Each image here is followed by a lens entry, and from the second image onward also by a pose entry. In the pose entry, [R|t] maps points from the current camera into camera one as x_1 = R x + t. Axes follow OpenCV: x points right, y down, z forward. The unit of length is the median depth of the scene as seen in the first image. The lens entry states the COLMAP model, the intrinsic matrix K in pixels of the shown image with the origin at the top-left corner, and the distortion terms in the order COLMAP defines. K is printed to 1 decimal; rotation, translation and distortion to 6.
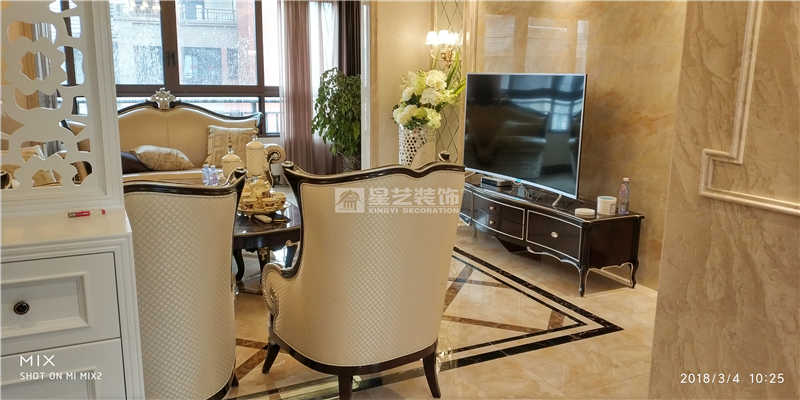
lens RADIAL K [[615.5, 0, 400.0], [0, 615.5, 200.0], [0, 0, 1]] dist [0.105713, -0.275764]
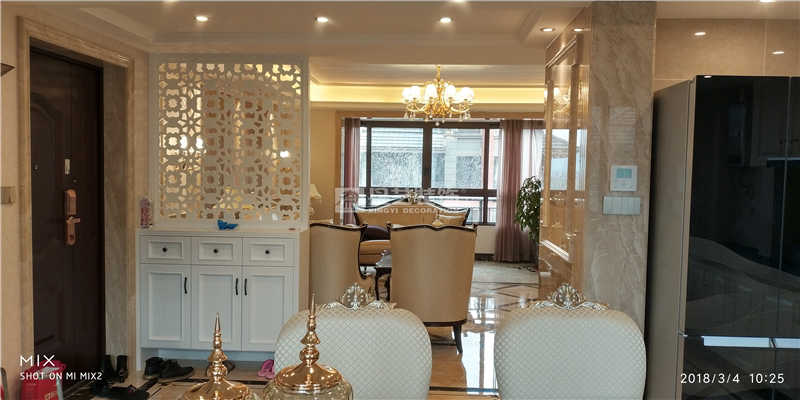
lens RADIAL K [[615.5, 0, 400.0], [0, 615.5, 200.0], [0, 0, 1]] dist [0.105713, -0.275764]
pose [[0.867173, 0.020743, -0.497575, 0.317441], [-0.102342, 0.985230, -0.137289, 0.053982], [0.487378, 0.169976, 0.856487, -0.298875]]
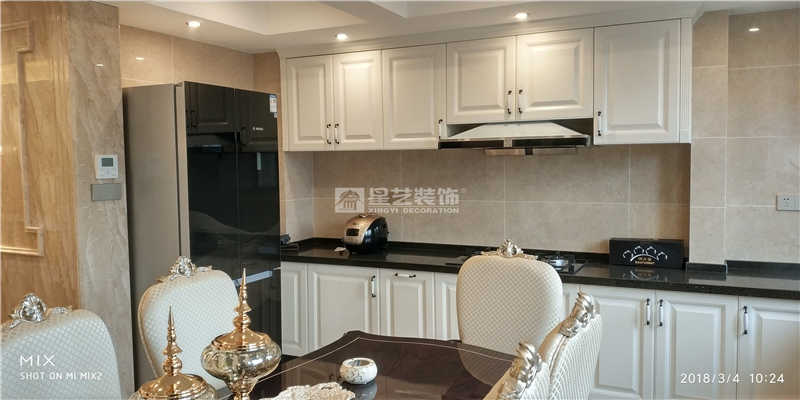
lens RADIAL K [[608.9, 0, 400.0], [0, 608.9, 200.0], [0, 0, 1]] dist [0.006281, -0.081337]
pose [[0.790974, -0.067415, 0.608124, 0.133533], [0.152448, 0.984280, -0.089171, 0.062752], [-0.592553, 0.163240, 0.788818, -0.341889]]
